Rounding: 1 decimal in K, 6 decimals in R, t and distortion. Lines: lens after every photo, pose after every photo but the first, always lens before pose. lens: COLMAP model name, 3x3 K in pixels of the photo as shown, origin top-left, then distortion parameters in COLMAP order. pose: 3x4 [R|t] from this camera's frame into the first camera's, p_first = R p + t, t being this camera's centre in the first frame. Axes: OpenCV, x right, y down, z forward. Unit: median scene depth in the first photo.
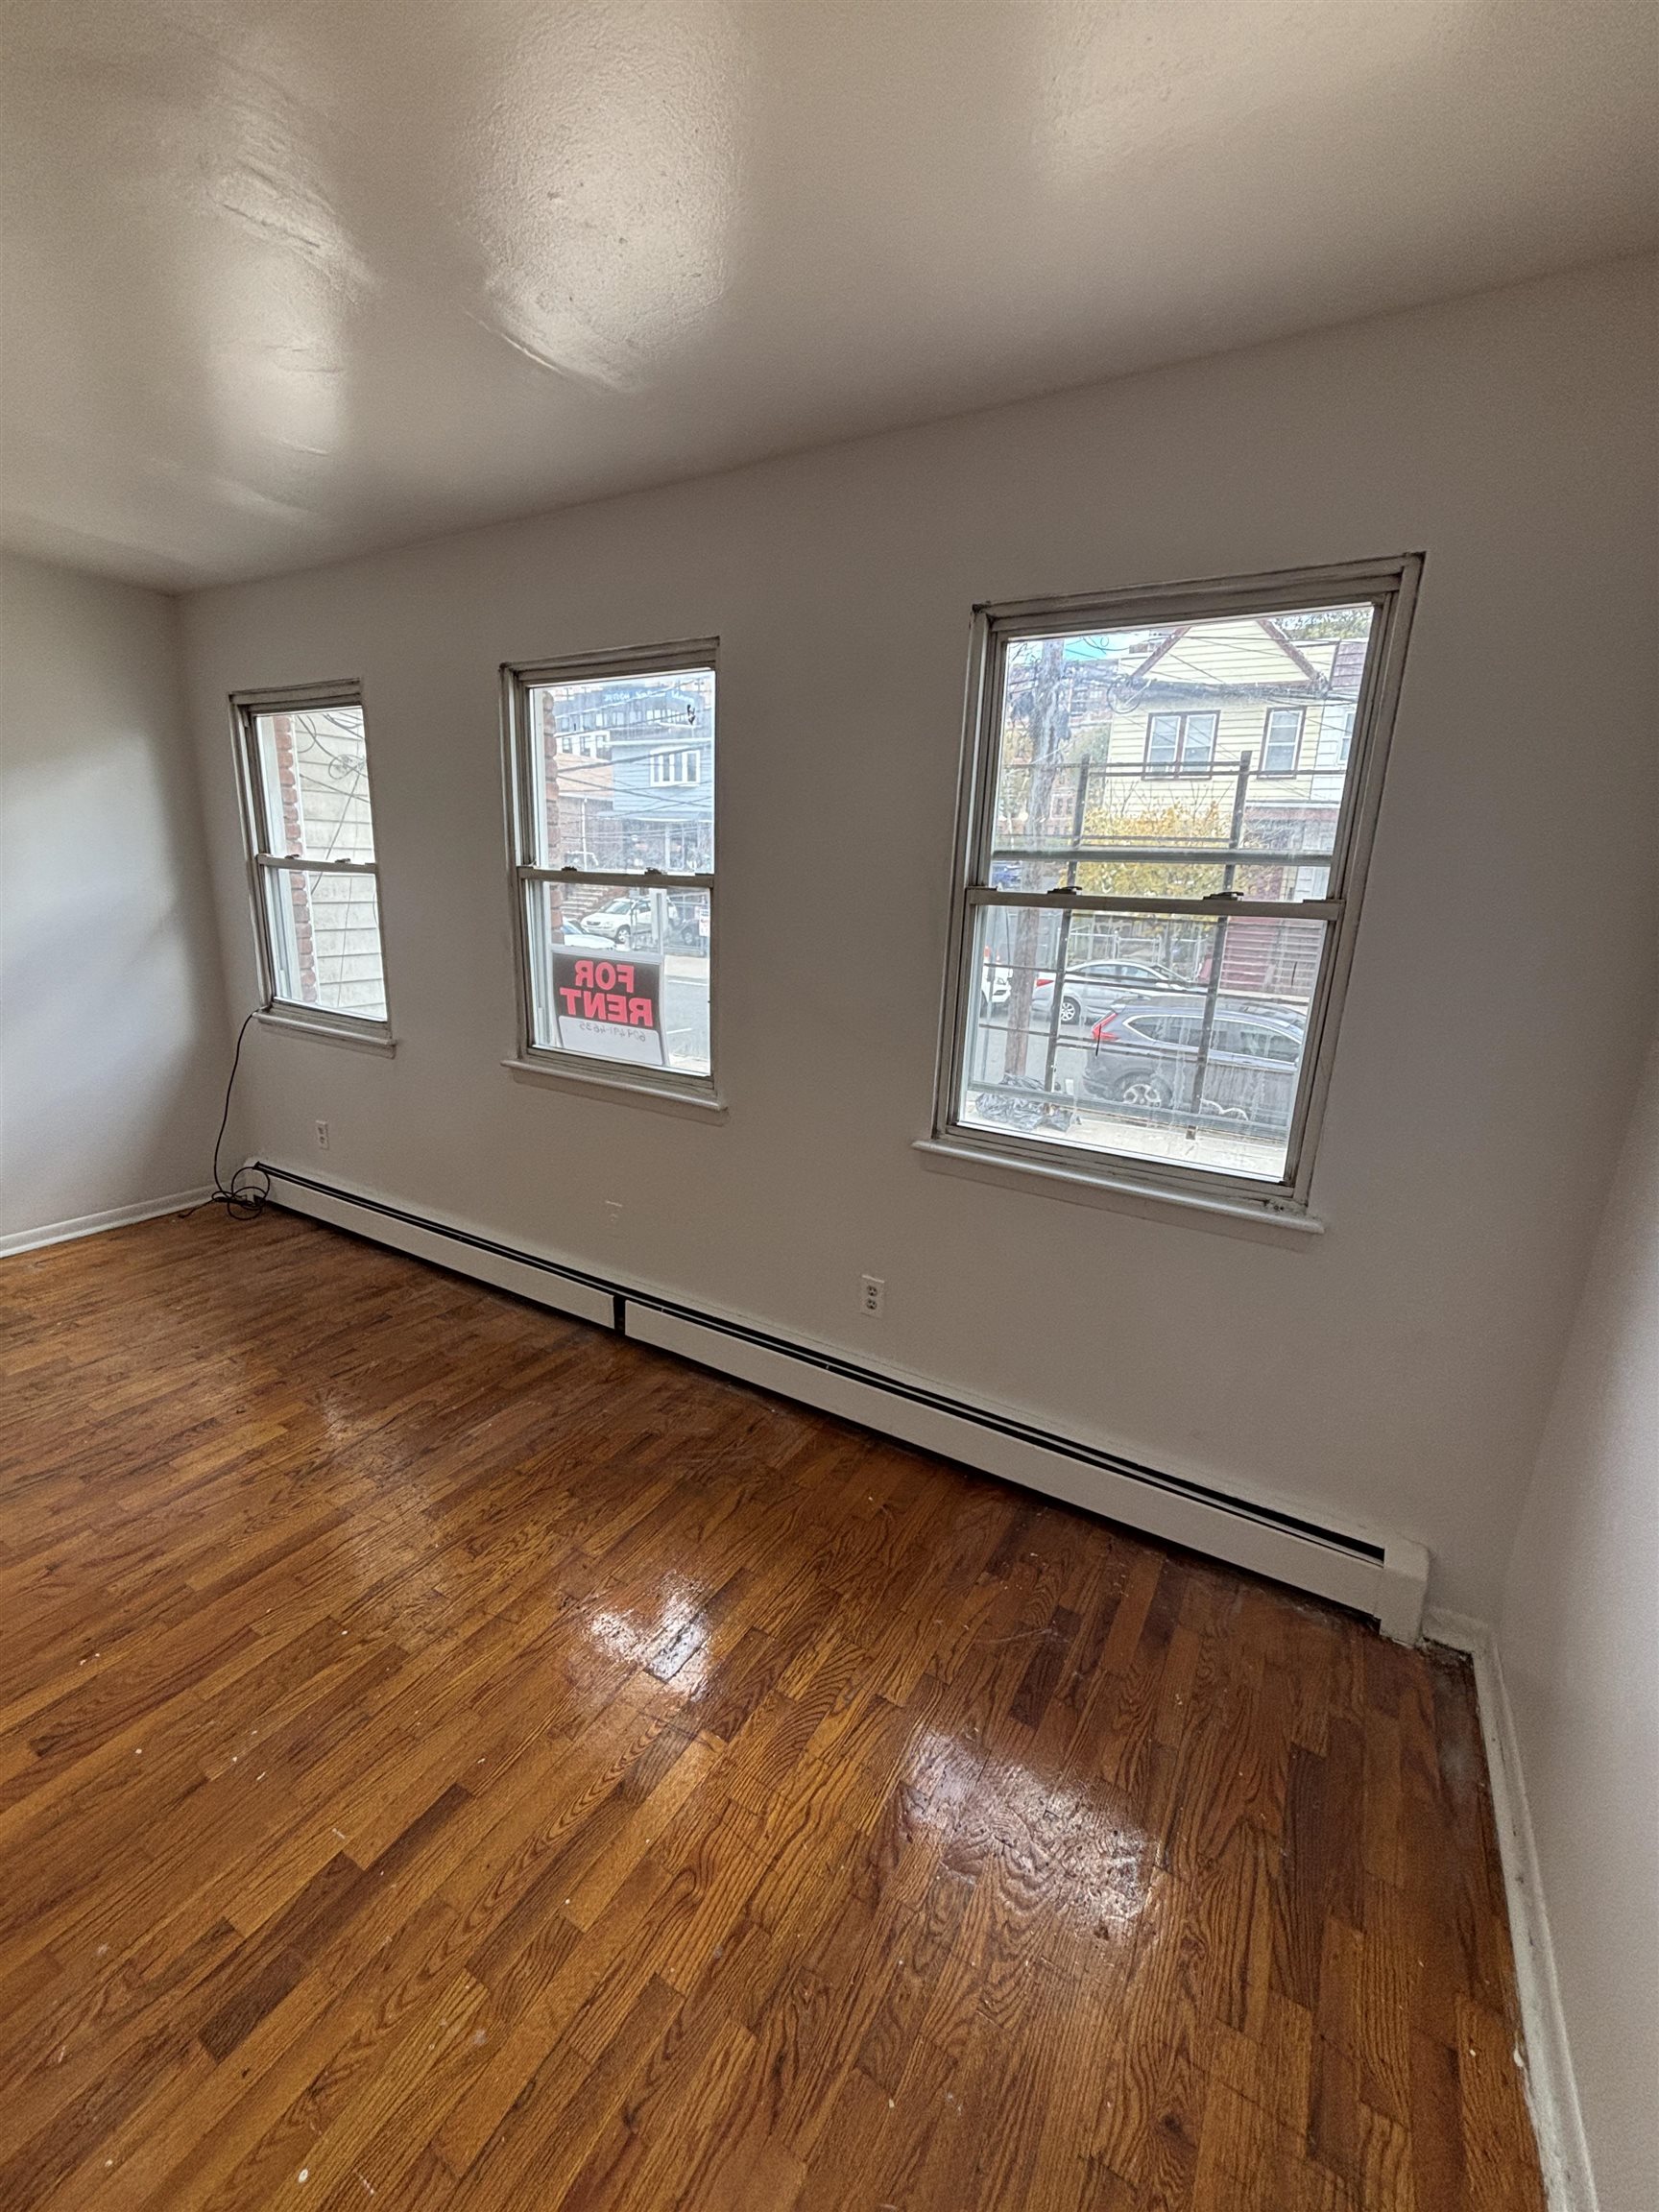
lens RADIAL K [[890.6, 0, 819.0], [0, 890.6, 1096.7], [0, 0, 1]] dist [0.006110, -0.001000]
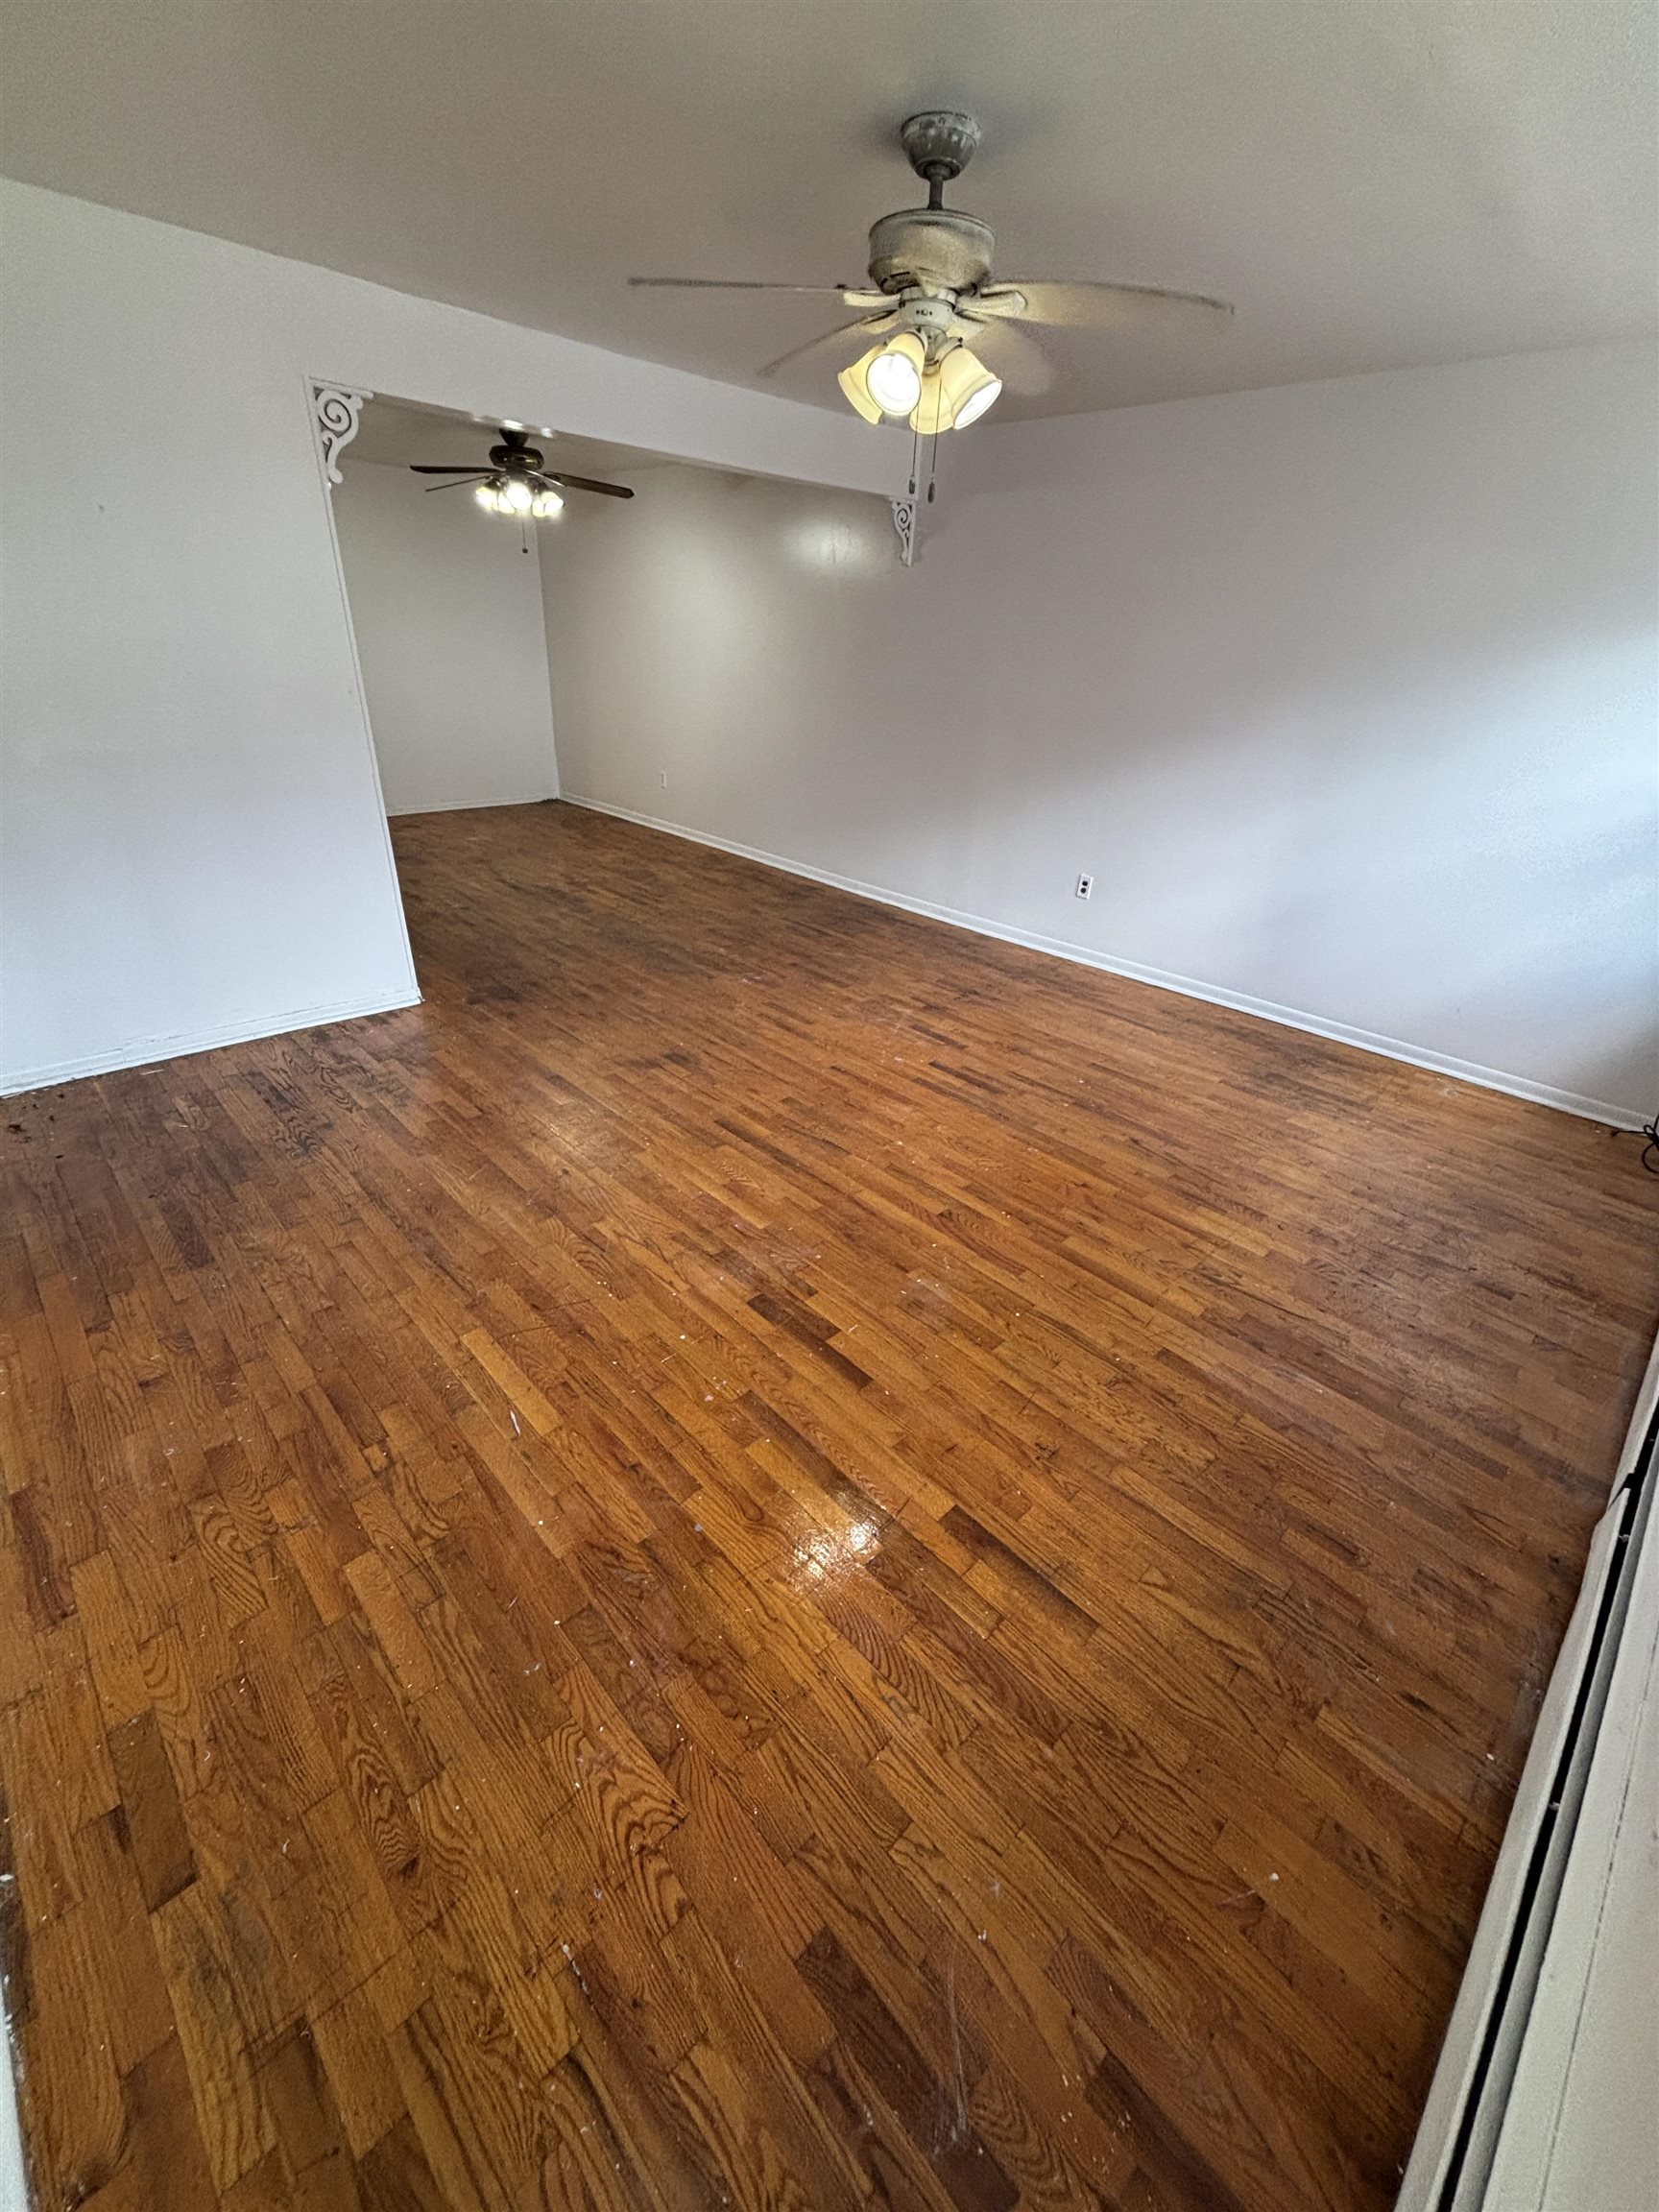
lens RADIAL K [[890.6, 0, 835.8], [0, 890.6, 1084.7], [0, 0, 1]] dist [0.006110, -0.001000]
pose [[-0.252110, 0.382759, -0.888784, 0.398640], [-0.286690, 0.847677, 0.446378, -0.127011], [0.924256, 0.367342, -0.103975, 0.573639]]
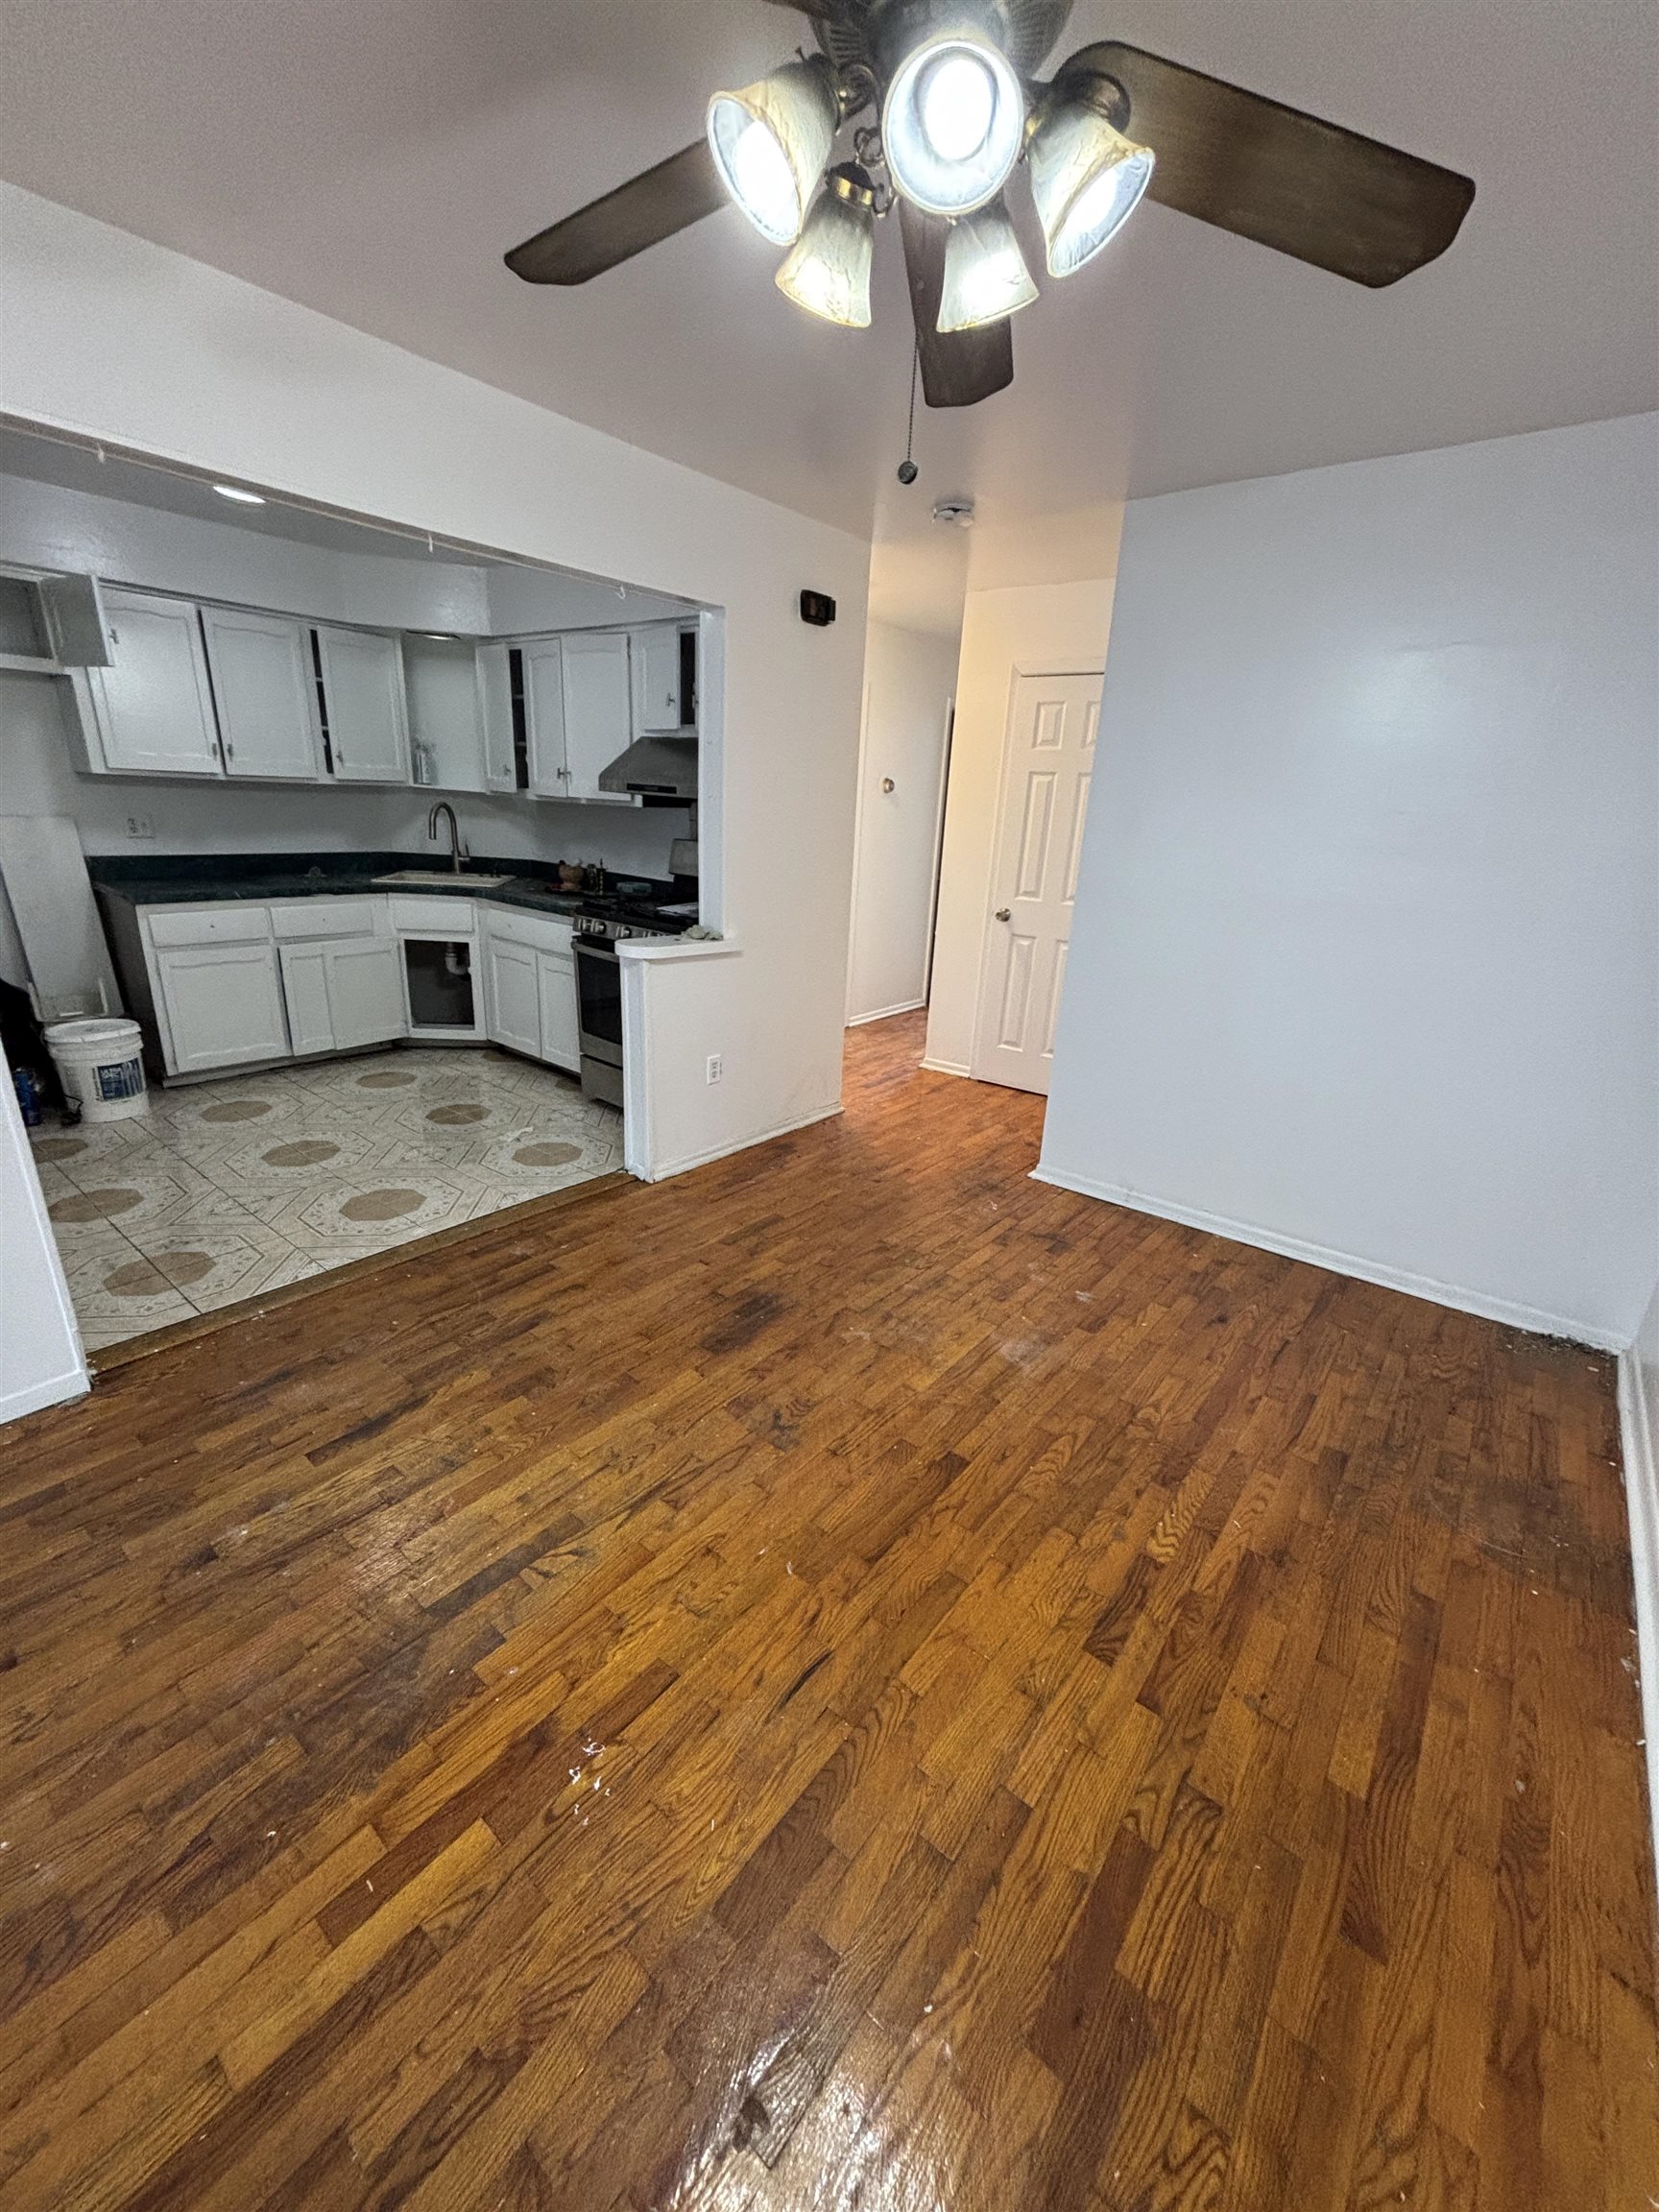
lens RADIAL K [[890.6, 0, 828.2], [0, 890.6, 1093.8], [0, 0, 1]] dist [0.006110, -0.001000]
pose [[-0.984621, -0.136372, 0.109198, -1.982312], [-0.056378, 0.839632, 0.540222, -0.016610], [-0.165357, 0.525757, -0.834408, -0.303324]]
